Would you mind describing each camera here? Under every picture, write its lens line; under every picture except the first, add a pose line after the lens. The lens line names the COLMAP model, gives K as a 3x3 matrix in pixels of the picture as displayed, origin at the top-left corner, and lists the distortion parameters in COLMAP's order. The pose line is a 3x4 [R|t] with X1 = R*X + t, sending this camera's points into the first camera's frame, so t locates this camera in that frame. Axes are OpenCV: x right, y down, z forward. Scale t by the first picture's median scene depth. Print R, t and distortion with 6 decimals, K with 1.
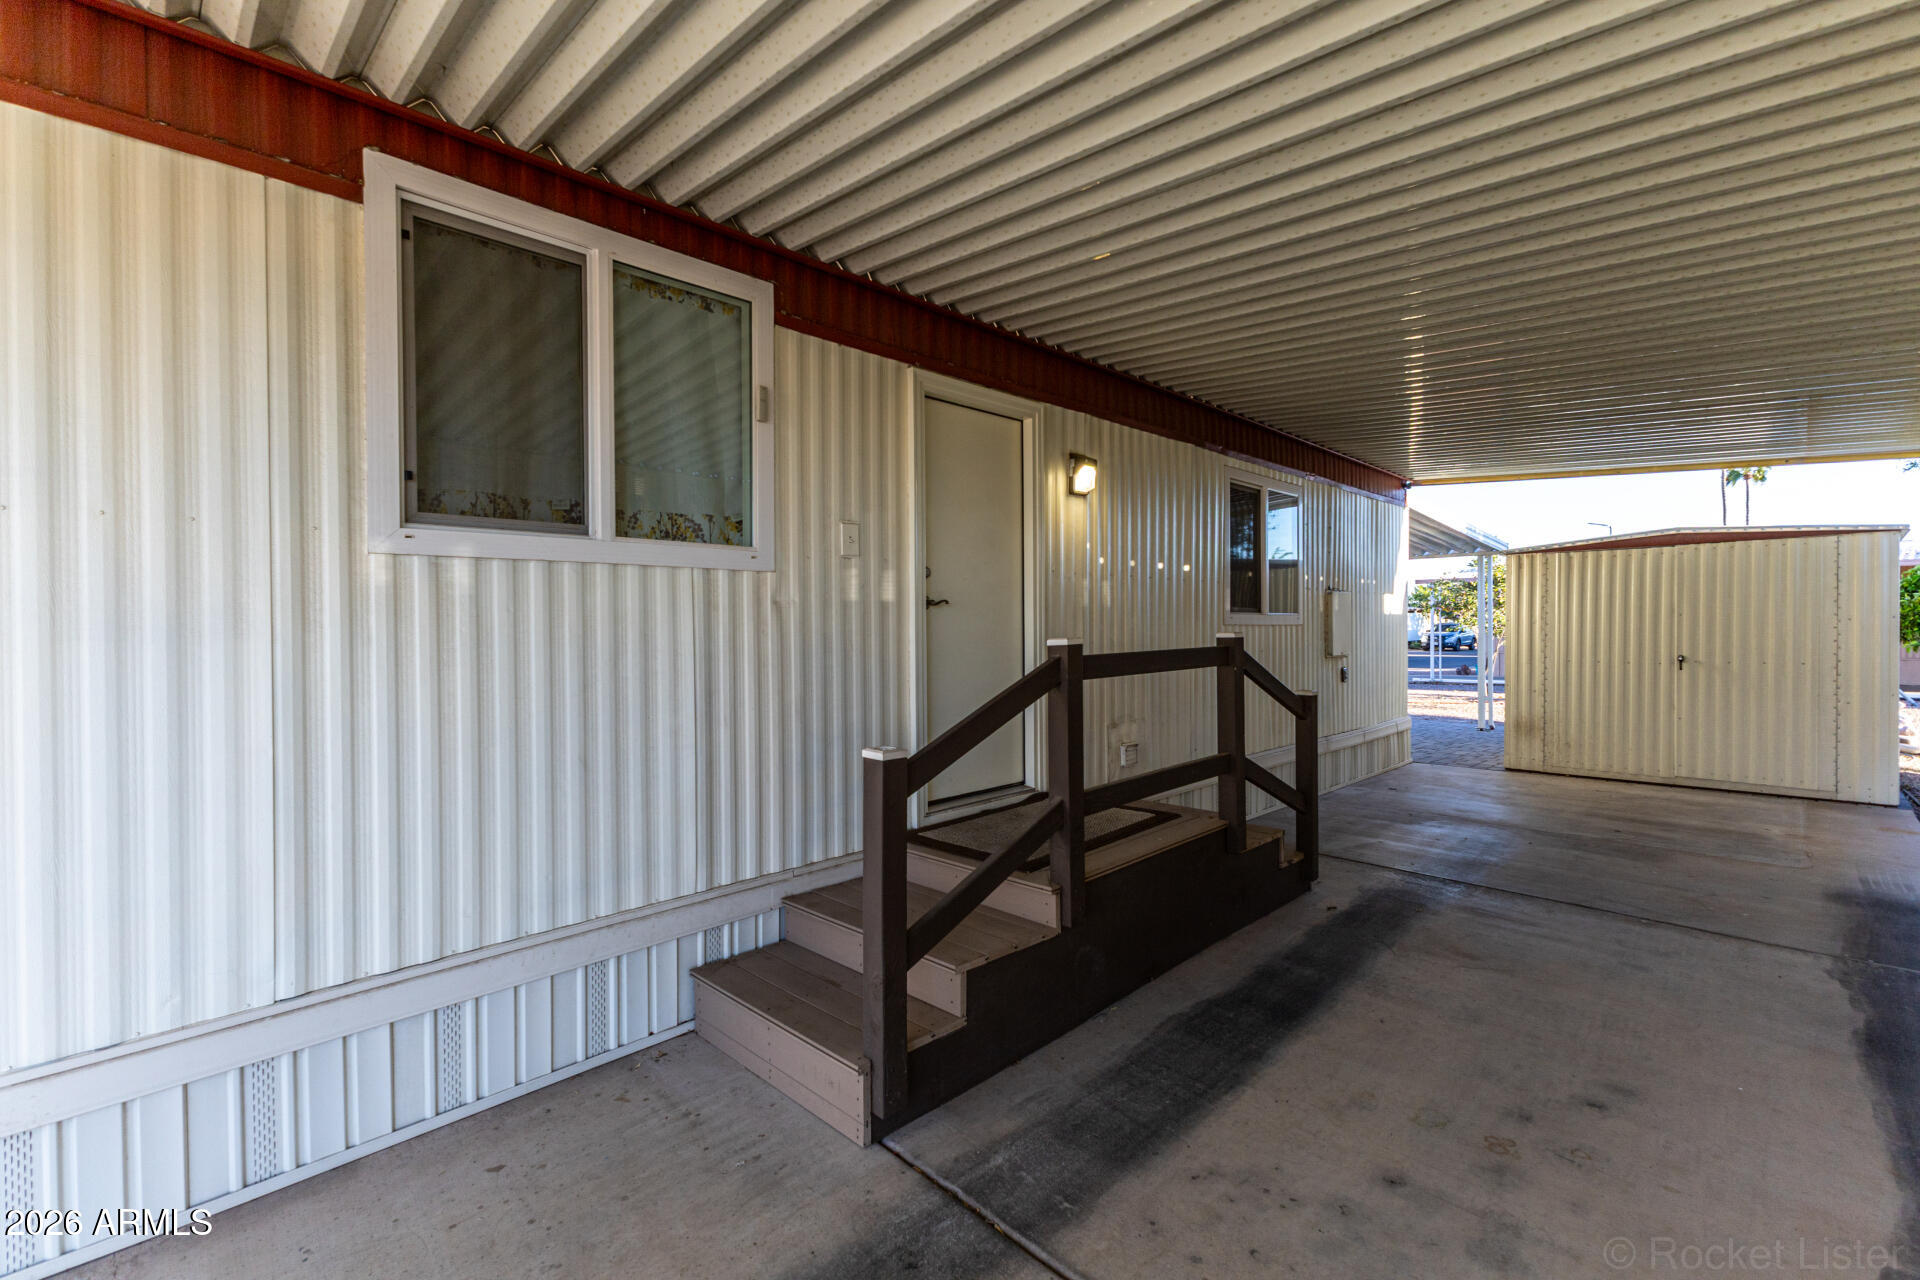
lens RADIAL K [[840.2, 0, 954.8], [0, 840.2, 627.4], [0, 0, 1]] dist [0.019475, 0.000101]
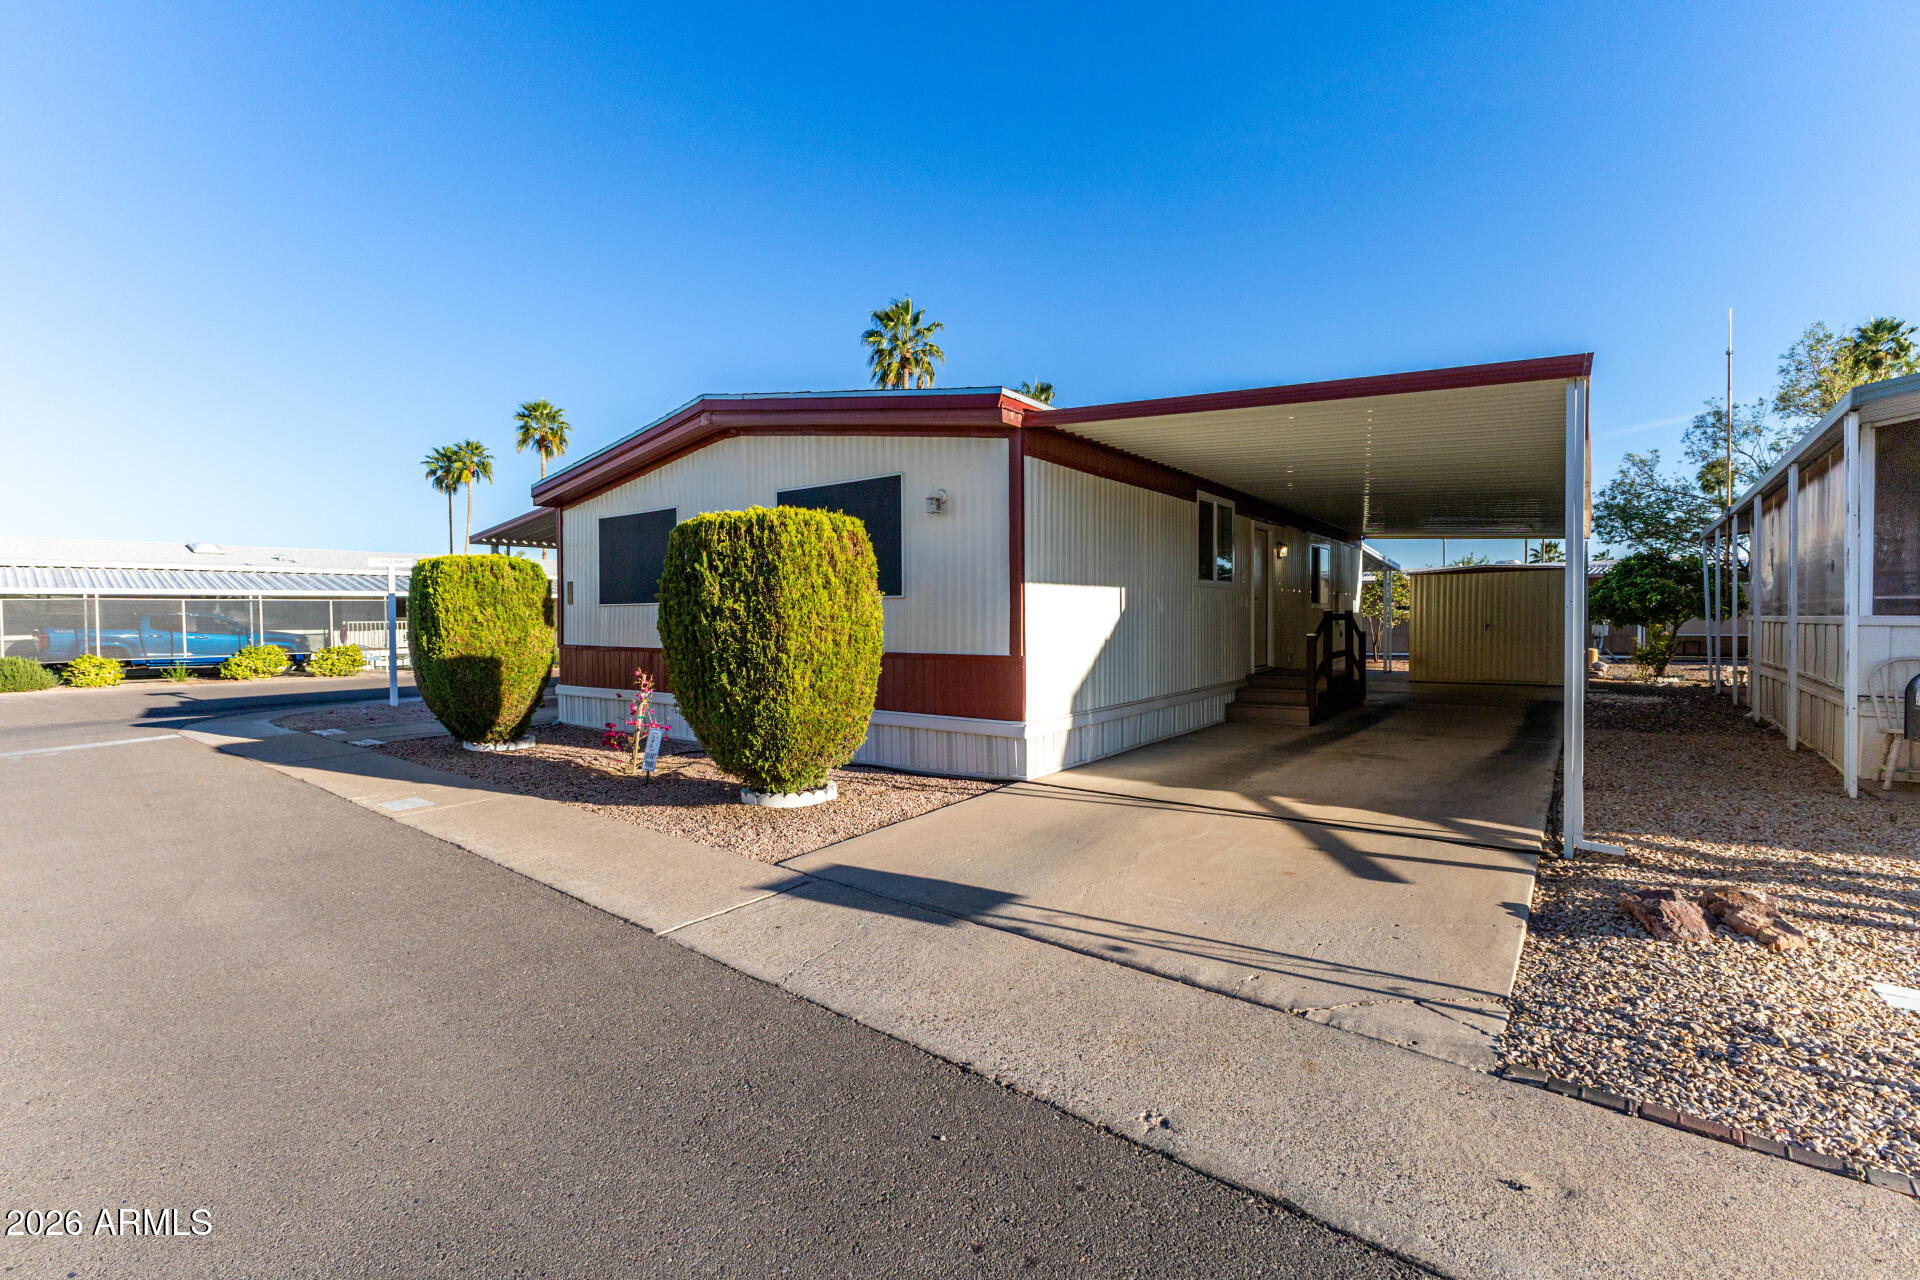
lens RADIAL K [[840.2, 0, 964.9], [0, 840.2, 626.8], [0, 0, 1]] dist [0.019475, 0.000101]
pose [[0.989168, -0.003394, 0.146752, -1.225698], [0.002968, 0.999991, 0.003120, 0.048450], [-0.146761, -0.002651, 0.989168, -1.472348]]
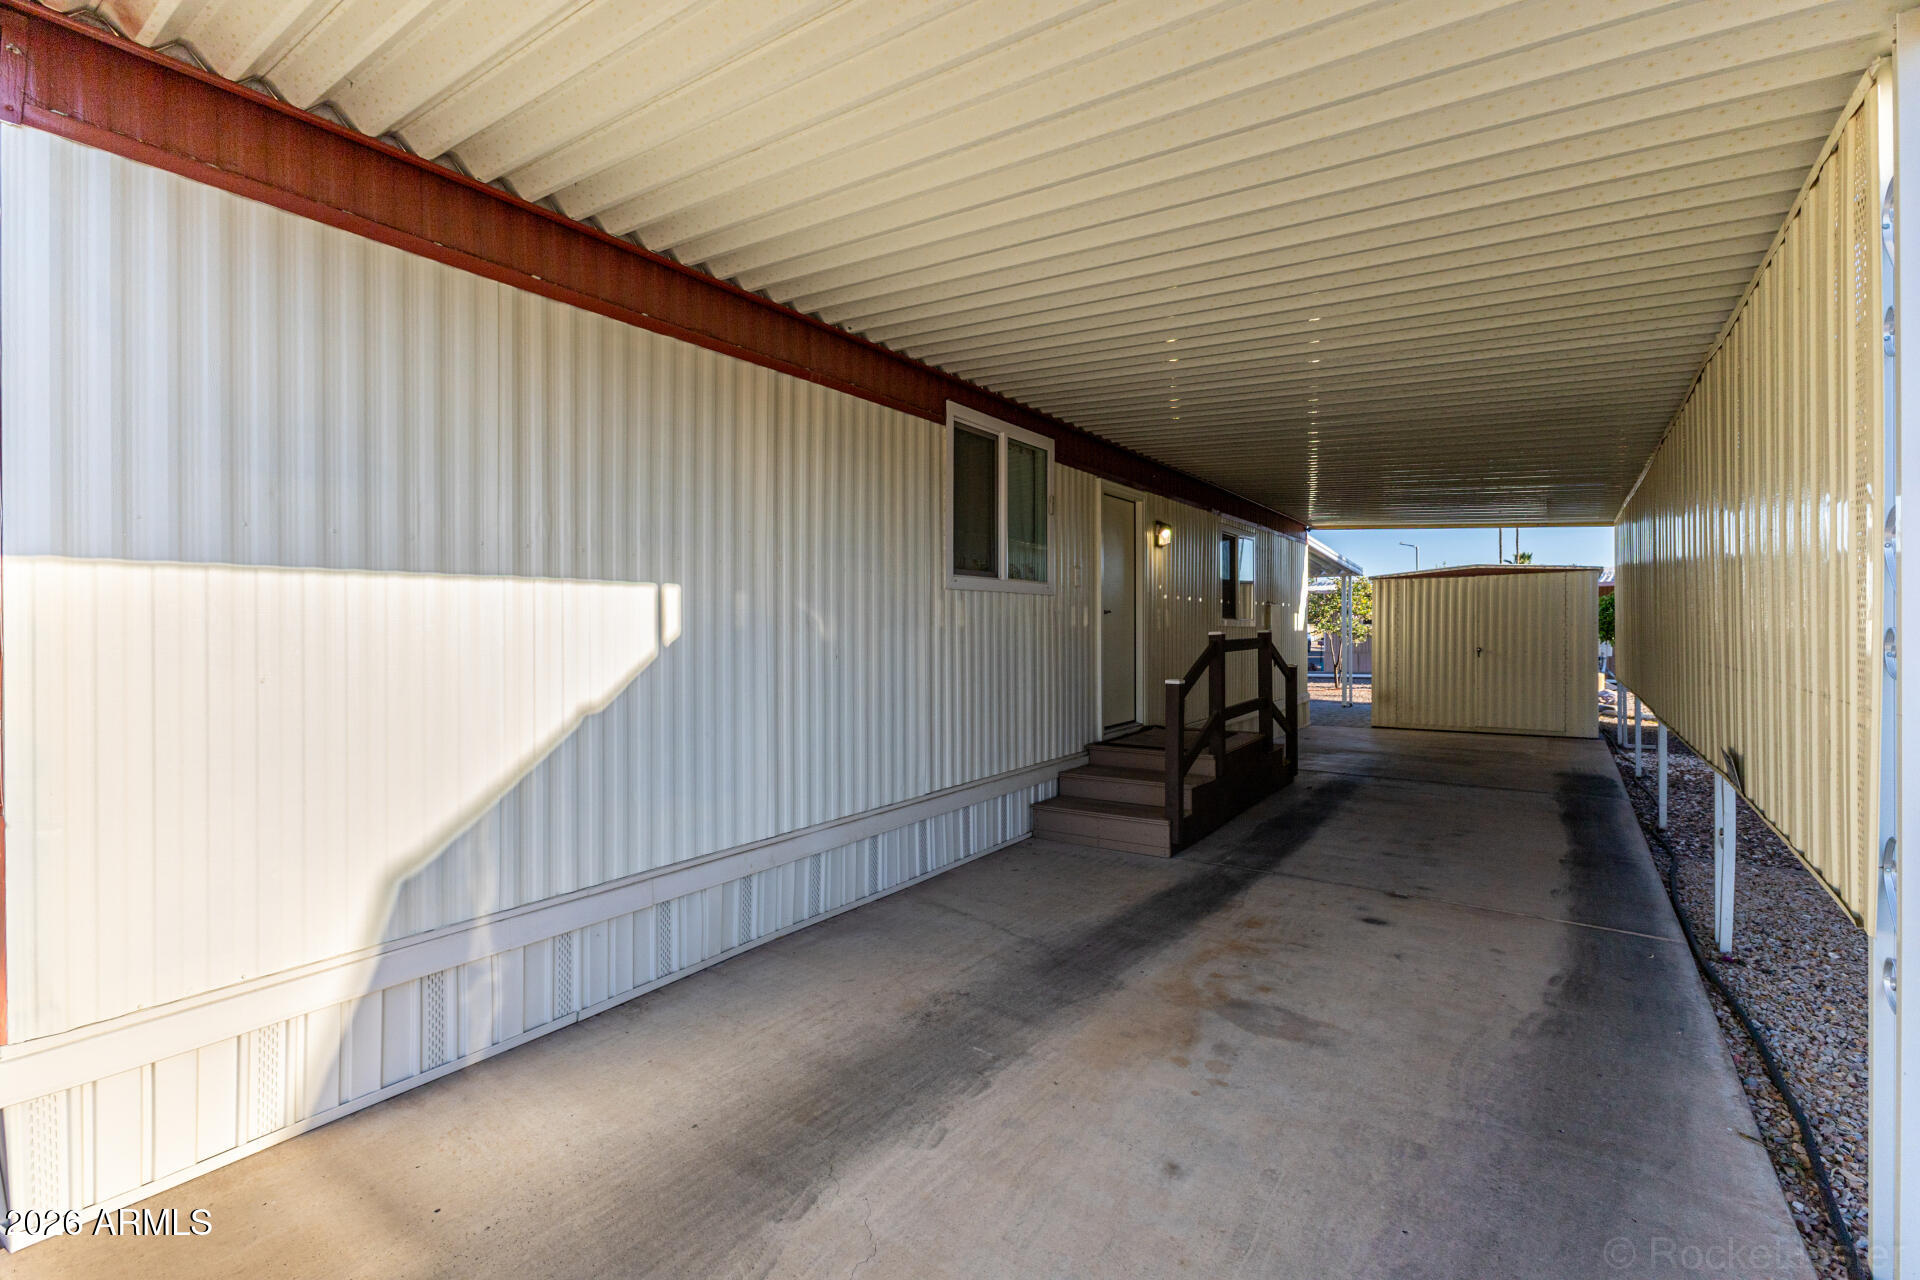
lens RADIAL K [[840.2, 0, 960.5], [0, 840.2, 640.4], [0, 0, 1]] dist [0.019475, 0.000101]
pose [[0.985811, -0.006688, 0.167725, -0.514069], [0.006359, 0.999977, 0.002499, 0.018493], [-0.167738, -0.001397, 0.985831, -0.550145]]
